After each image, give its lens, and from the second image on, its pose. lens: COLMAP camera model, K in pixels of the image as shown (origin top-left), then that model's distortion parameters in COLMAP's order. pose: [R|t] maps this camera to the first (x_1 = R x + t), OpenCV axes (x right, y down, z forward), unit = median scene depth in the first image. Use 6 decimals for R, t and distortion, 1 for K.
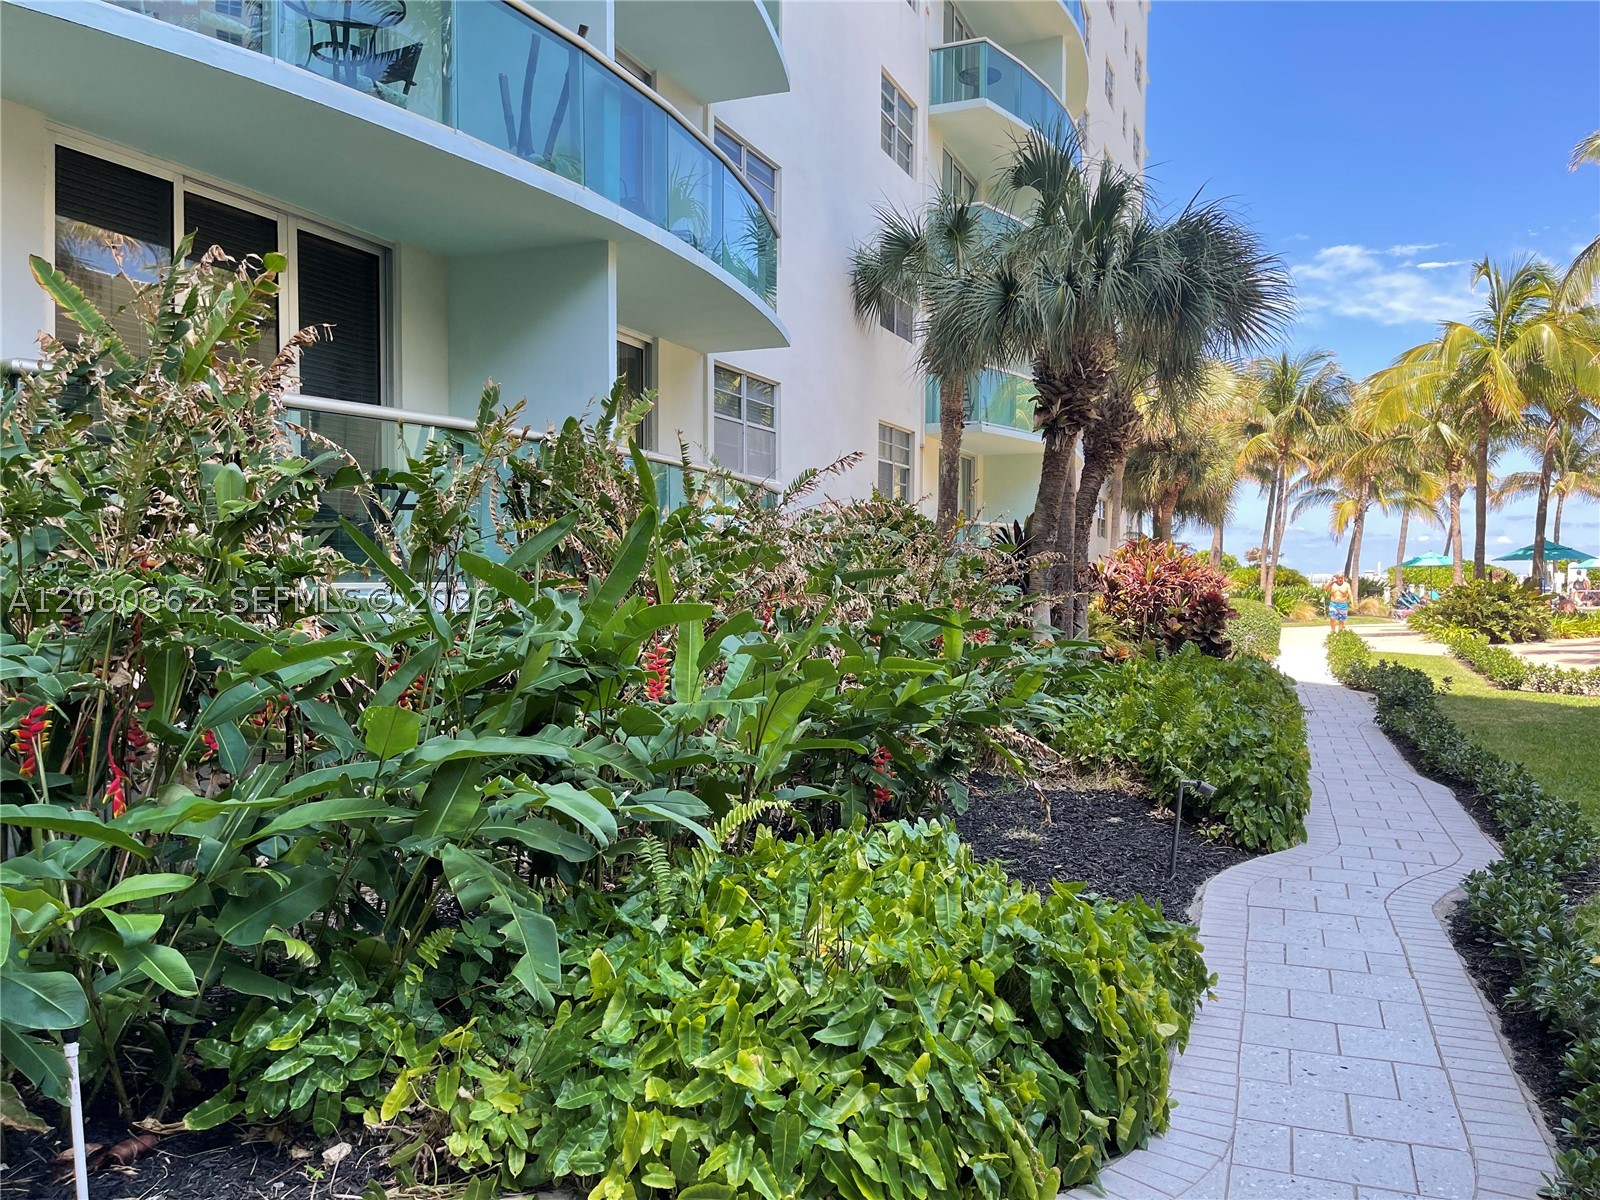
lens RADIAL K [[1214.9, 0, 800.0], [0, 1214.9, 600.0], [0, 0, 1]] dist [-0.001902, -0.001153]
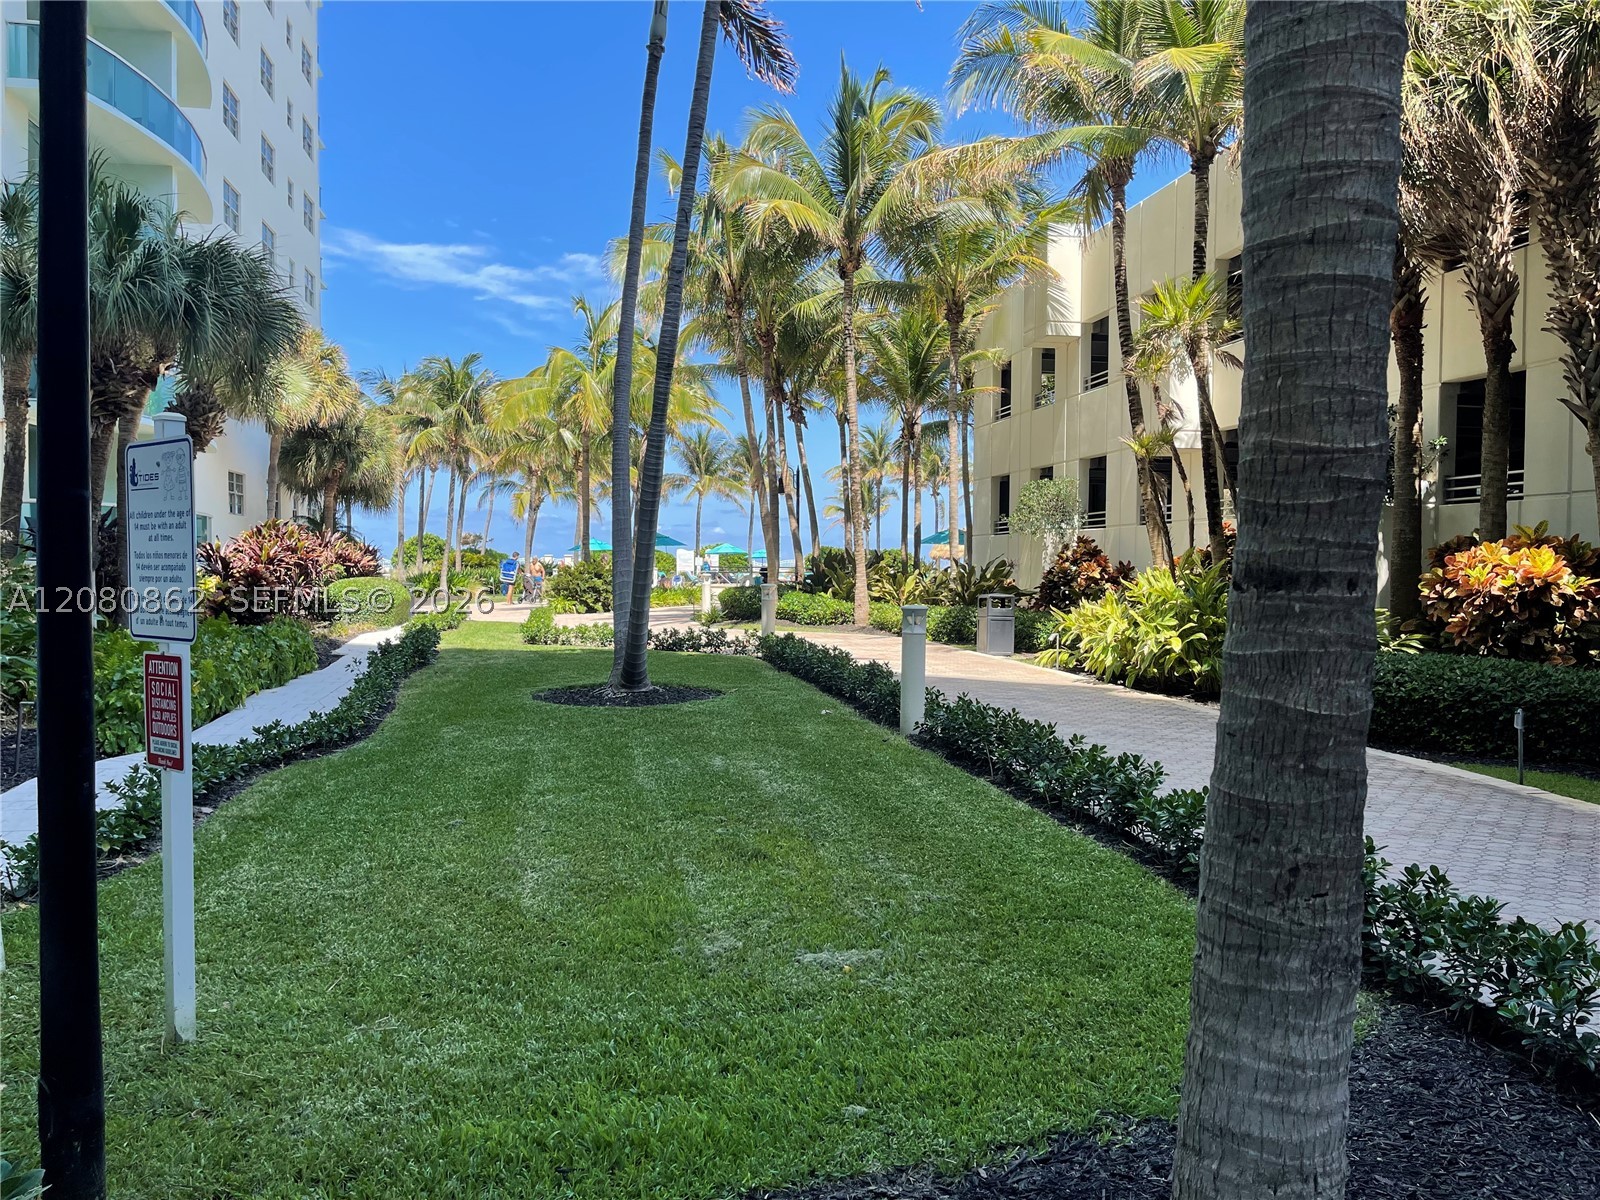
lens RADIAL K [[1228.8, 0, 800.0], [0, 1228.8, 600.0], [0, 0, 1]] dist [0.176310, -0.285825]
pose [[0.849305, -0.014570, 0.527701, 0.075850], [0.008652, 0.999869, 0.013682, 0.006292], [-0.527831, -0.007054, 0.849320, -0.151379]]
